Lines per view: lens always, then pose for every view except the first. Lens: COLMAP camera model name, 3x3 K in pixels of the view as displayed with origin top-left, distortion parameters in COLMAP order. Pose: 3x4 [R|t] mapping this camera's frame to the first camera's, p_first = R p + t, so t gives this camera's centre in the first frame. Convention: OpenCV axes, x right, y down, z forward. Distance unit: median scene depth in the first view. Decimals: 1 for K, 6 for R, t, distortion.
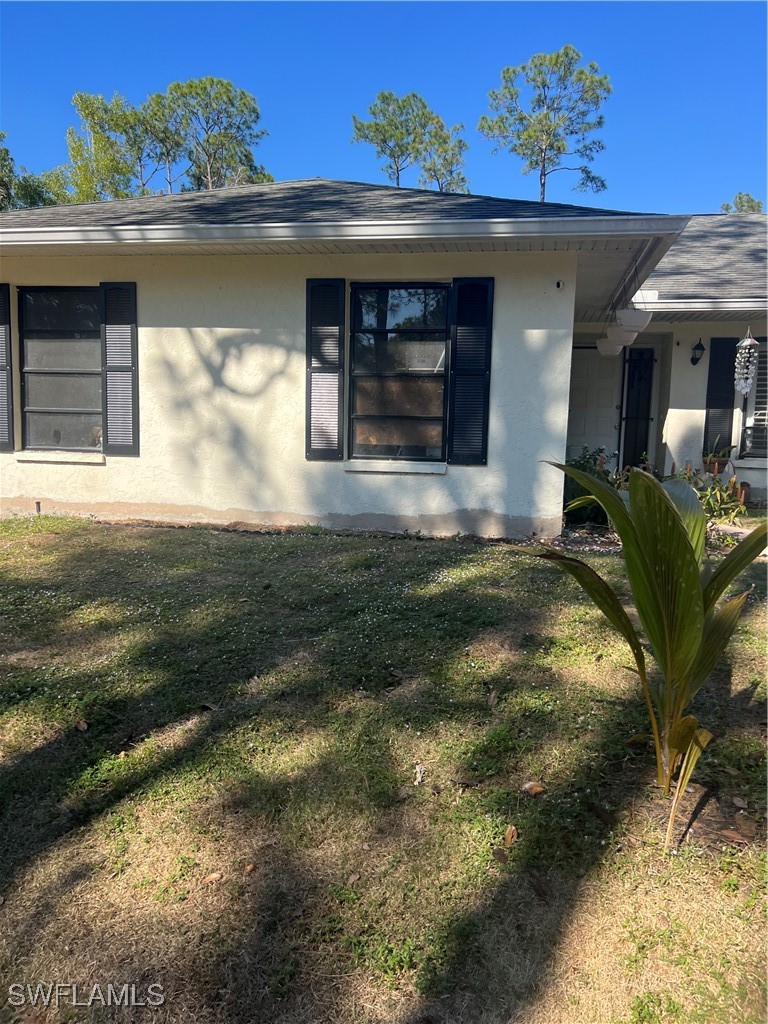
lens RADIAL K [[794.4, 0, 412.9], [0, 794.4, 514.9], [0, 0, 1]] dist [0.026439, 0.002562]
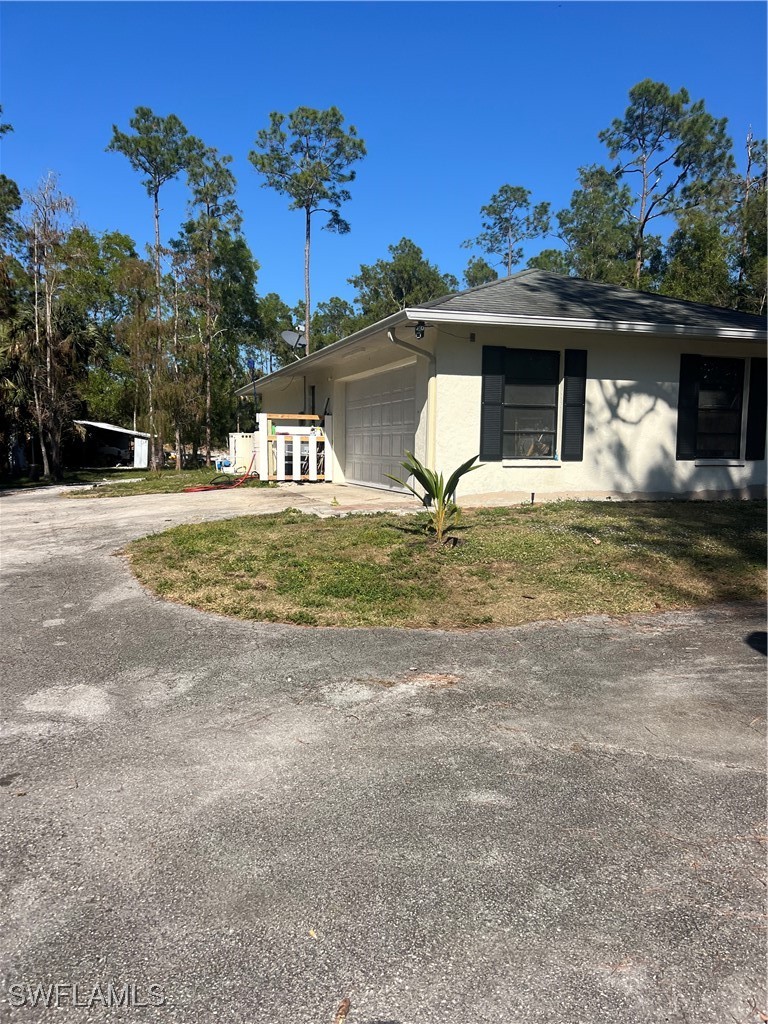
lens RADIAL K [[768.9, 0, 381.8], [0, 768.9, 511.2], [0, 0, 1]] dist [0.048091, -0.065045]
pose [[0.892753, -0.038188, 0.448925, -1.069403], [0.040899, 0.999157, 0.003660, 0.000532], [-0.448686, 0.015093, 0.893562, -0.128164]]
